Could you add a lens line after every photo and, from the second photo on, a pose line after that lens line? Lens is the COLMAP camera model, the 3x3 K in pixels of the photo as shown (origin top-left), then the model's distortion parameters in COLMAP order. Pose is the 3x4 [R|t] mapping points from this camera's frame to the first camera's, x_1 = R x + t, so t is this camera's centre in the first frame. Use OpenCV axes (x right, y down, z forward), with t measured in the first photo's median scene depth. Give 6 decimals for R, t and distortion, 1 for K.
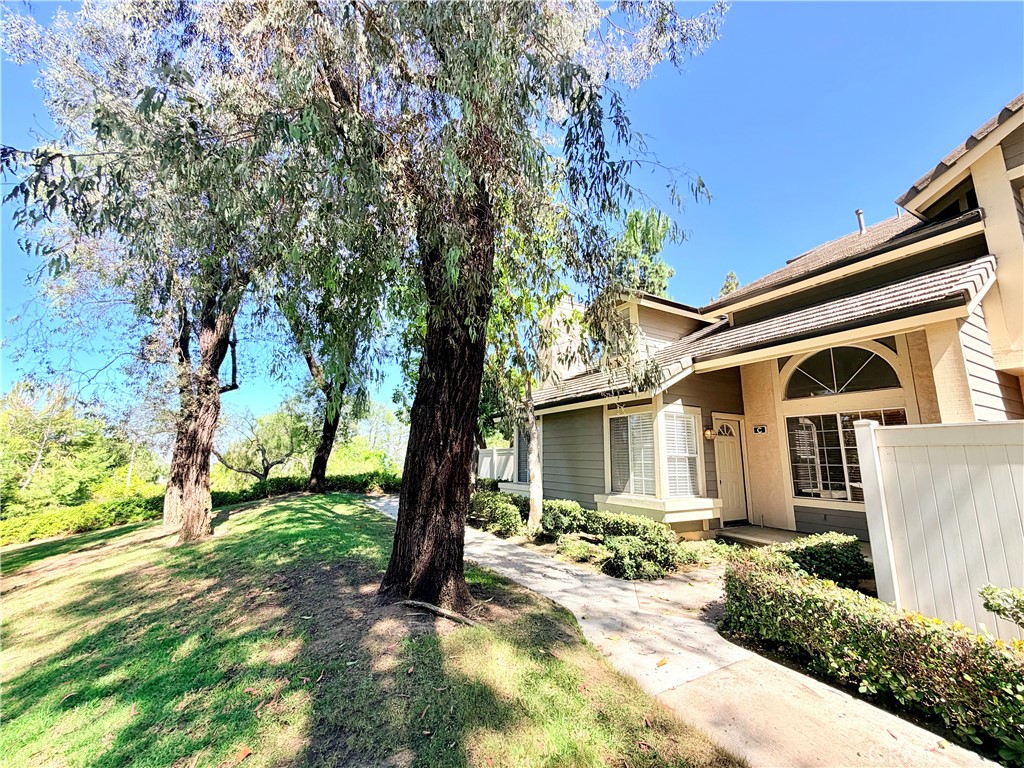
lens RADIAL K [[412.4, 0, 509.4], [0, 412.4, 384.5], [0, 0, 1]] dist [0.003719, 0.000700]
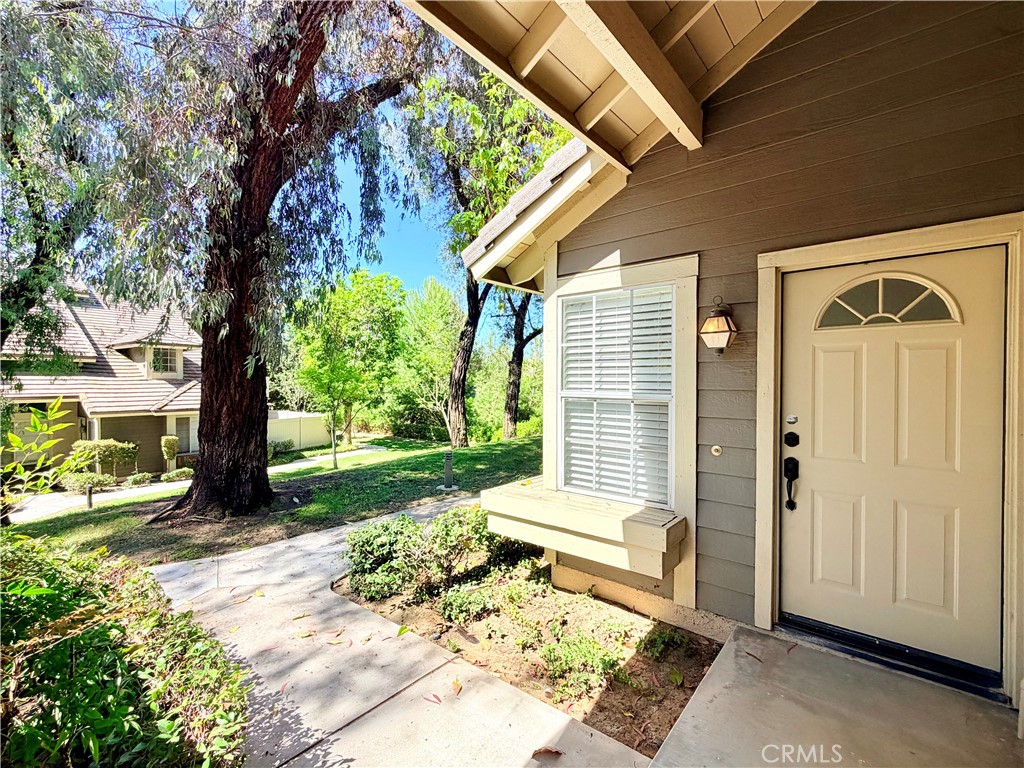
lens RADIAL K [[443.6, 0, 512.4], [0, 443.6, 386.6], [0, 0, 1]] dist [-0.004510, 0.000977]
pose [[0.321931, 0.002590, -0.946760, 0.762018], [0.174589, 0.982684, 0.062055, 0.115053], [0.930526, -0.185272, 0.315904, 0.767003]]
